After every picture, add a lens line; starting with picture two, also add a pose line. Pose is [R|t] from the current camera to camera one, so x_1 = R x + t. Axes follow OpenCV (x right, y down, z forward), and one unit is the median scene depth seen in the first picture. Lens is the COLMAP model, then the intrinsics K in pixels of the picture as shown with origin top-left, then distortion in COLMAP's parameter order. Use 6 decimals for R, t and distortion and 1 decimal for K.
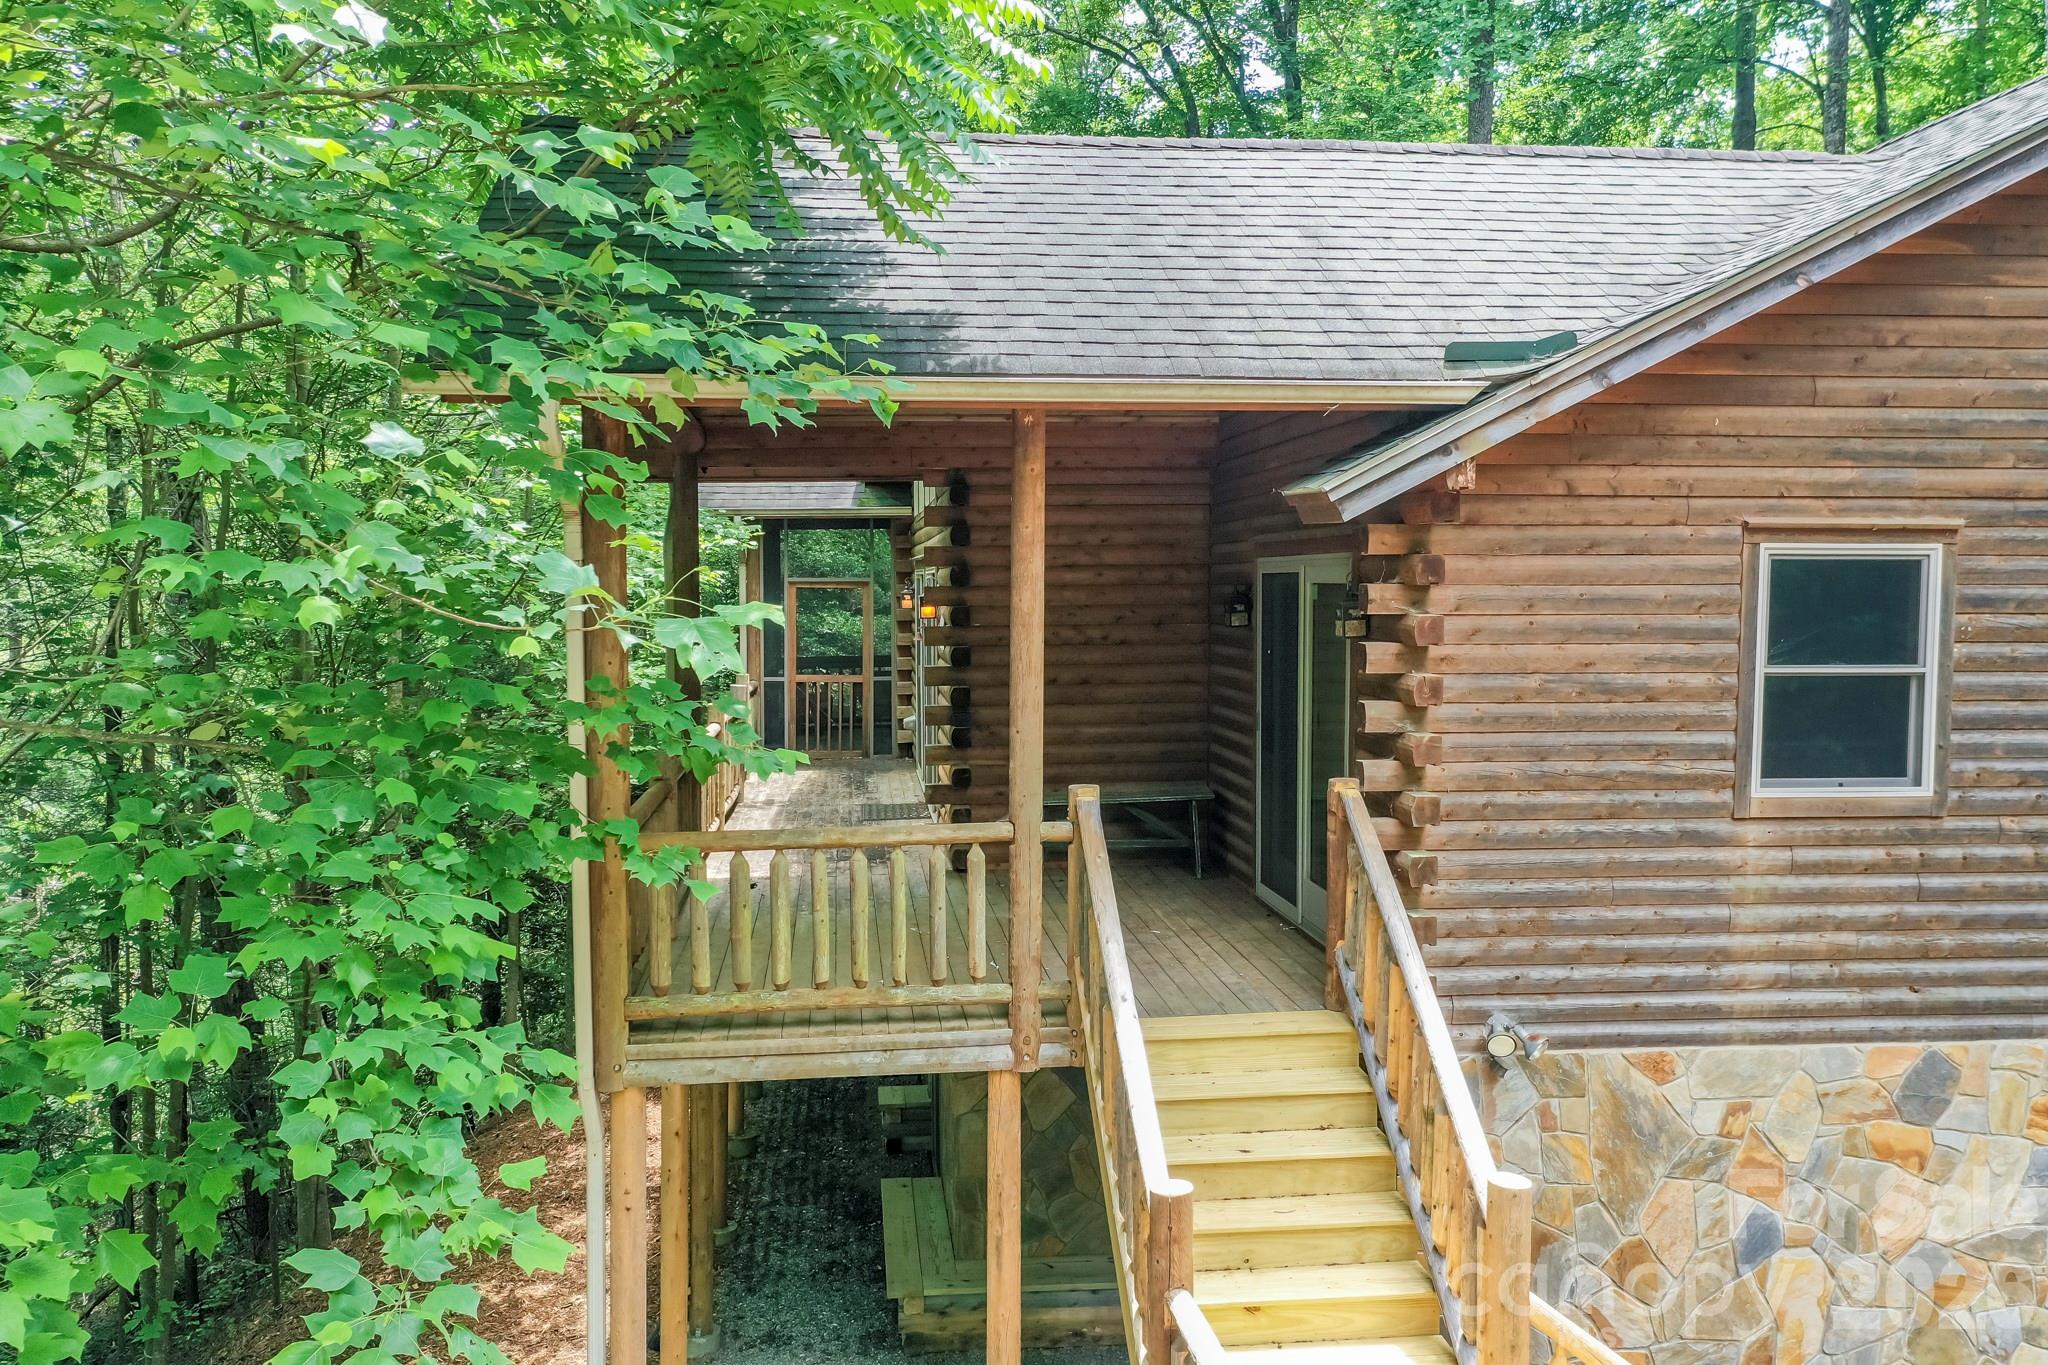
lens RADIAL K [[1693.0, 0, 1029.5], [0, 1693.0, 677.7], [0, 0, 1]] dist [0.051104, -0.004058]
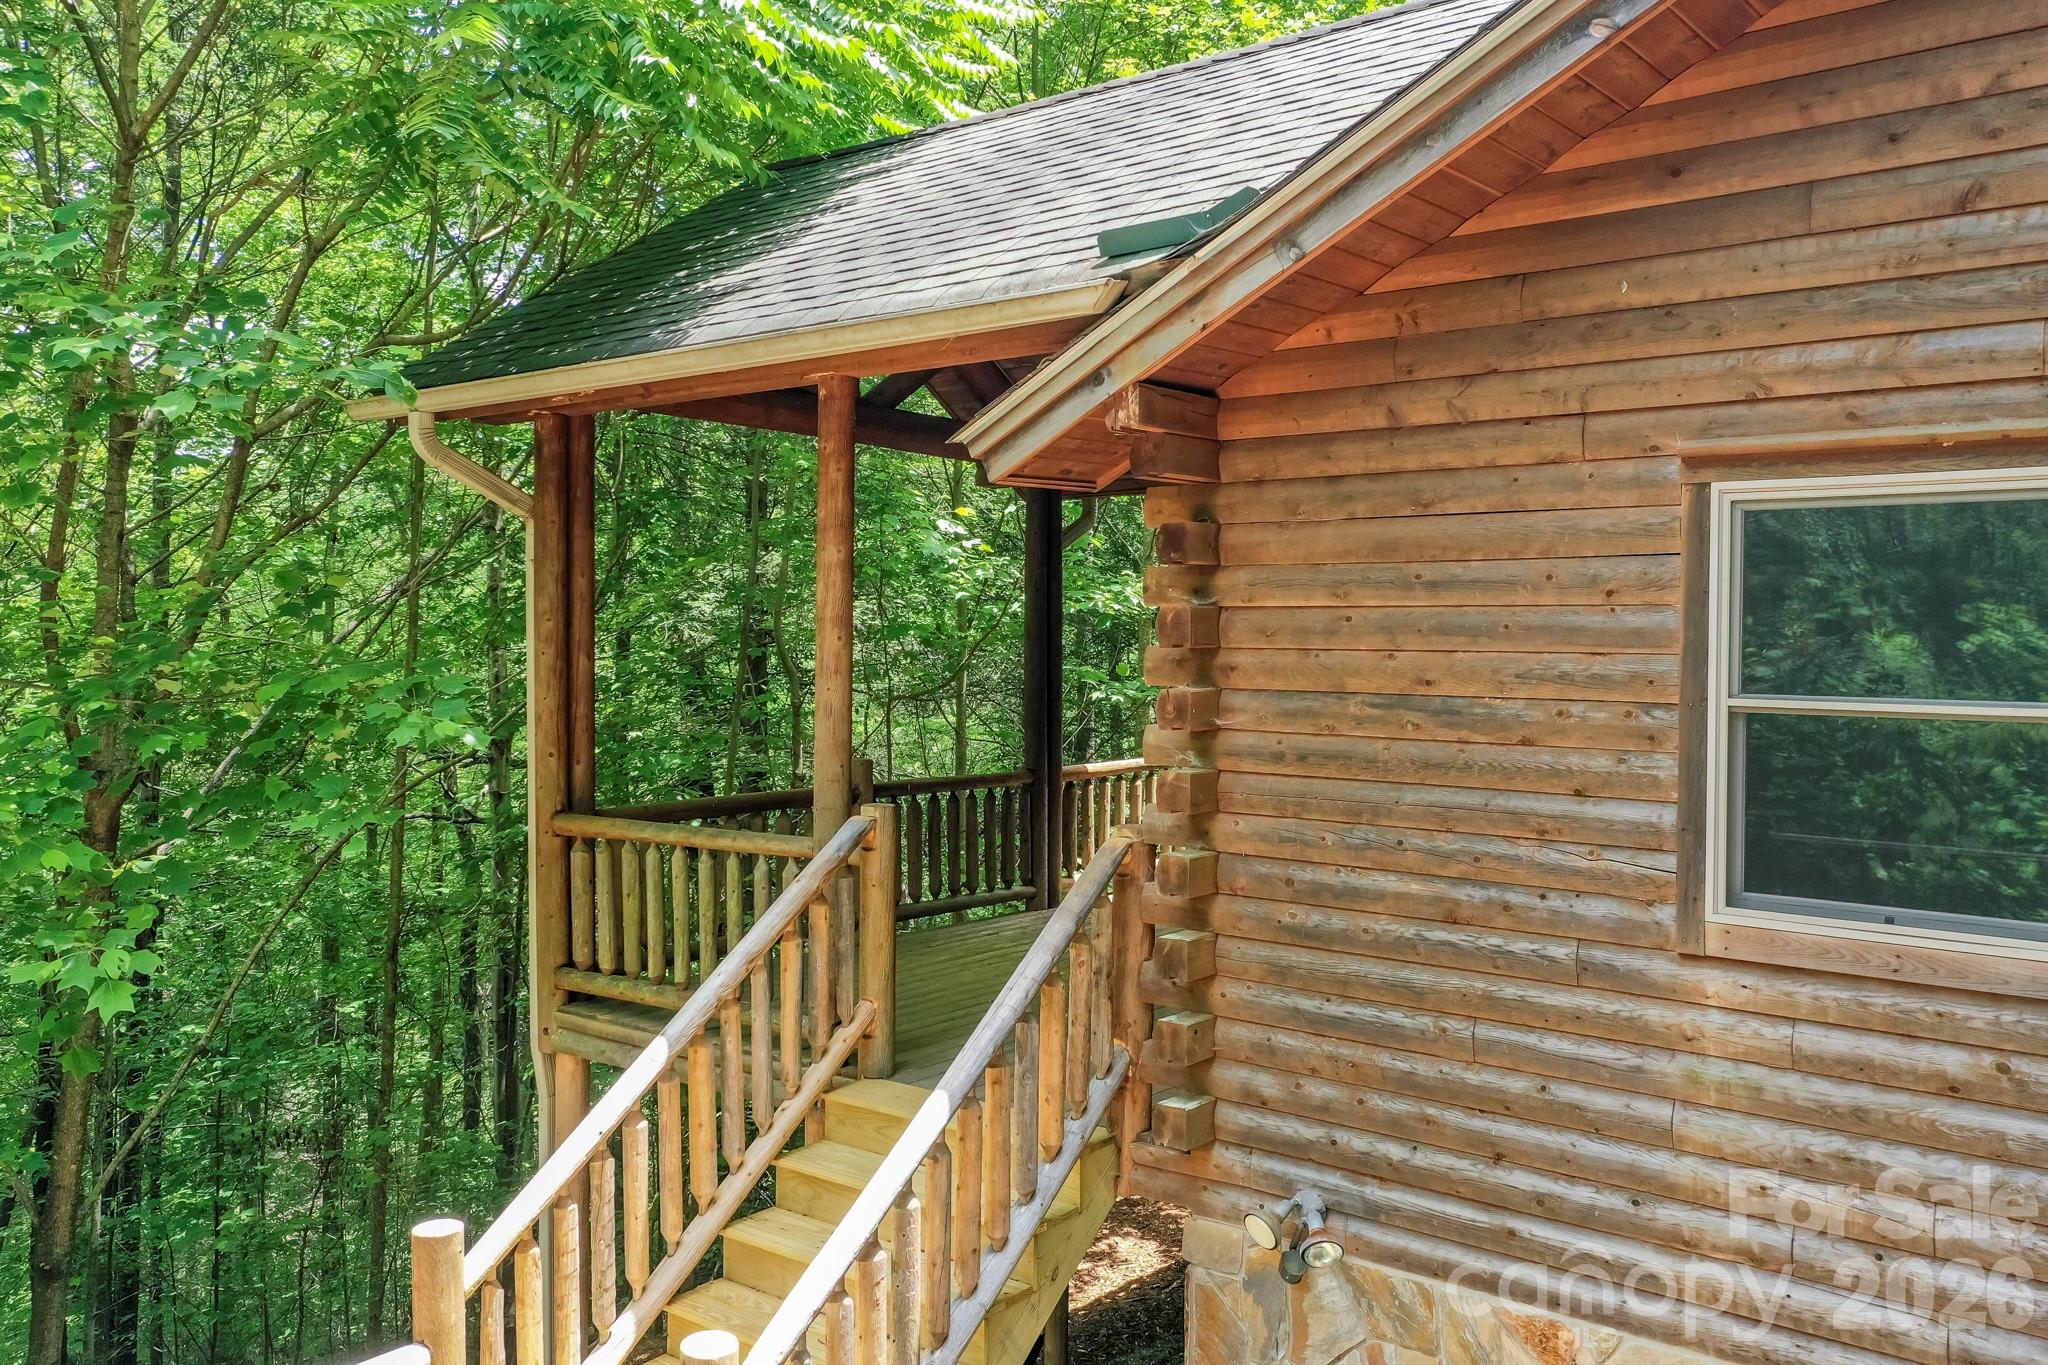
lens RADIAL K [[1693.0, 0, 998.2], [0, 1693.0, 652.0], [0, 0, 1]] dist [0.051104, -0.004058]
pose [[0.694707, 0.015147, -0.719134, 0.670661], [-0.045128, 0.998726, -0.022560, 0.002436], [0.717876, 0.048126, 0.694506, 0.419761]]
